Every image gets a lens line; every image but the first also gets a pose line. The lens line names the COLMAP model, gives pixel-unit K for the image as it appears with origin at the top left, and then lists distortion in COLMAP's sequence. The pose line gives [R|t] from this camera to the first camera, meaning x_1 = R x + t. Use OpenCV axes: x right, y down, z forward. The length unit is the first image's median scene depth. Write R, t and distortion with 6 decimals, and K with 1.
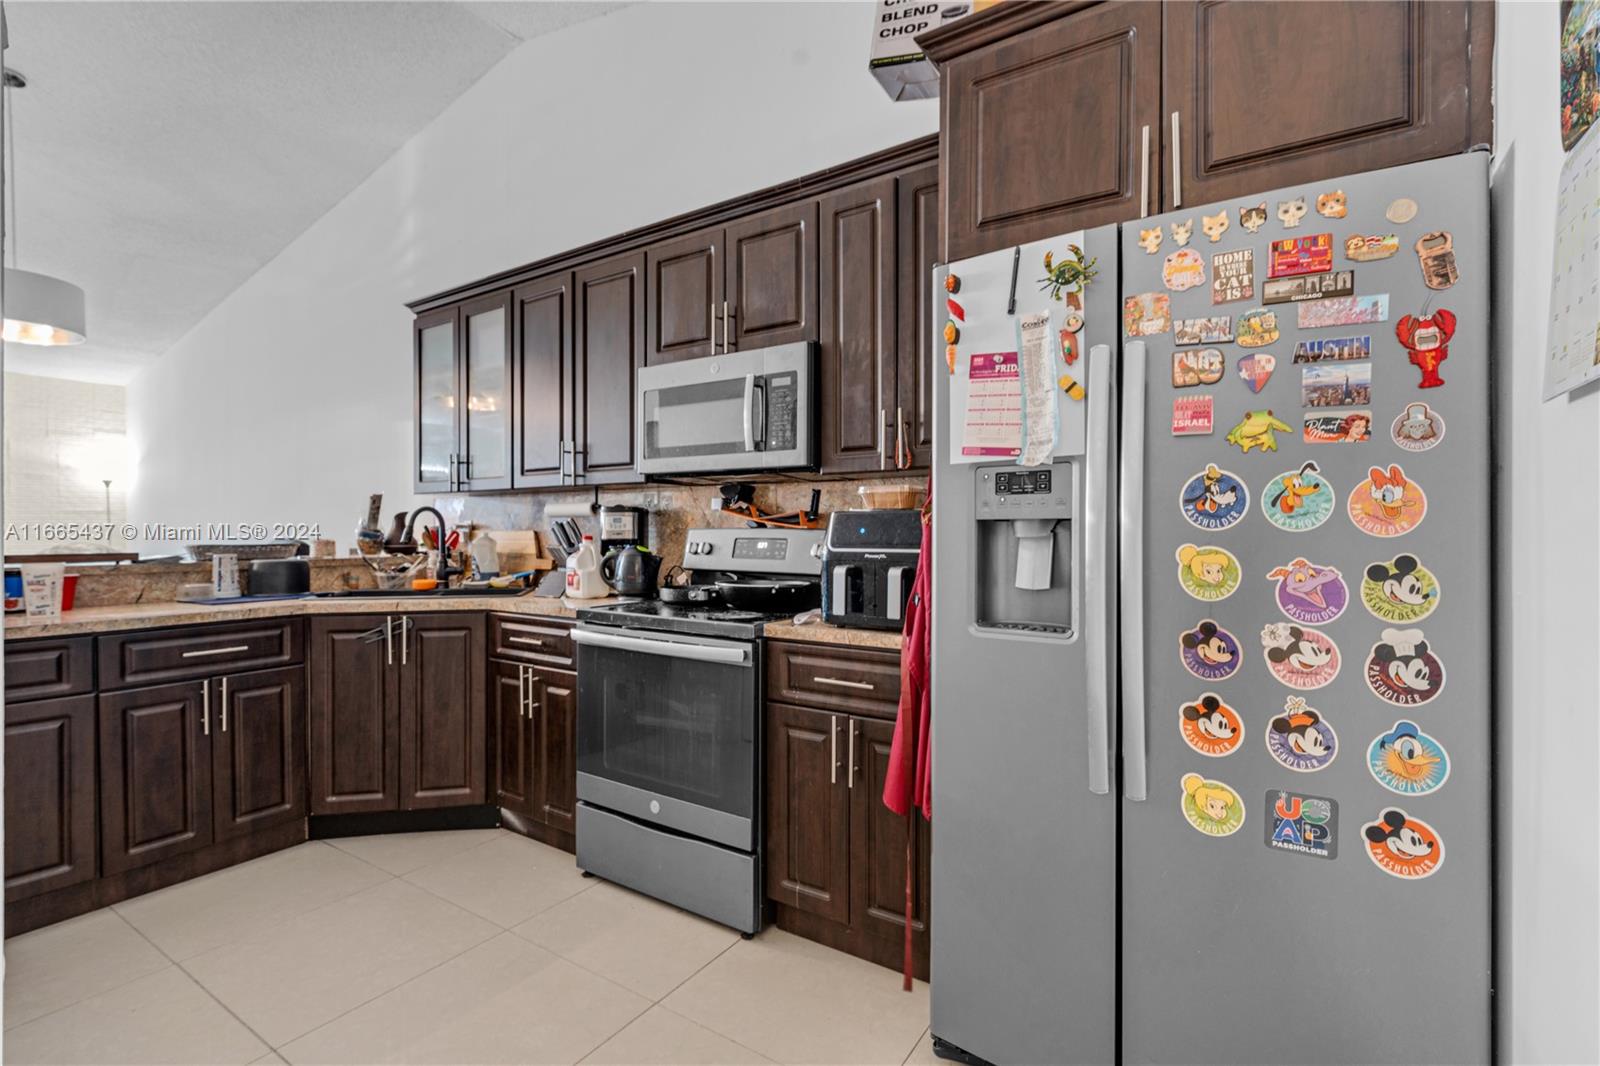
lens RADIAL K [[744.6, 0, 800.0], [0, 744.6, 533.0], [0, 0, 1]] dist [-0.000048, 0.000410]
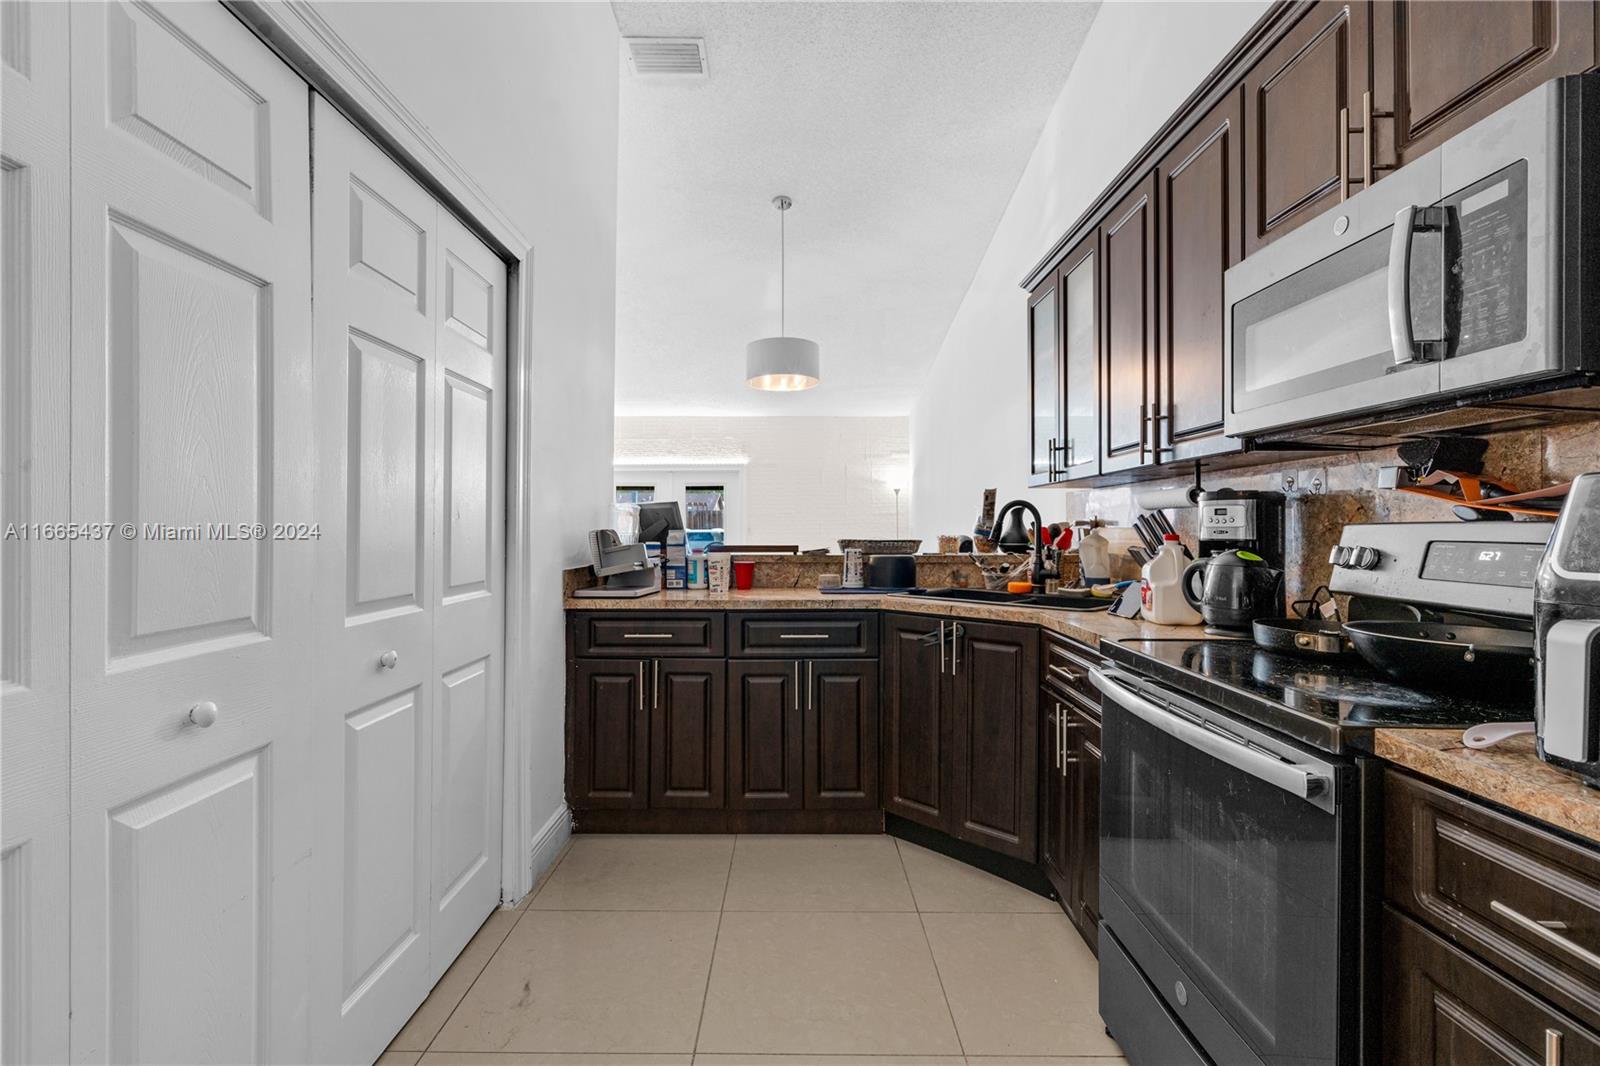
lens RADIAL K [[734.7, 0, 765.6], [0, 734.7, 524.3], [0, 0, 1]] dist [-0.000747, 0.001031]
pose [[0.538064, -0.004762, -0.842890, 0.096453], [-0.003761, 0.999961, -0.008051, 0.001097], [0.842895, 0.007502, 0.538025, 0.321049]]
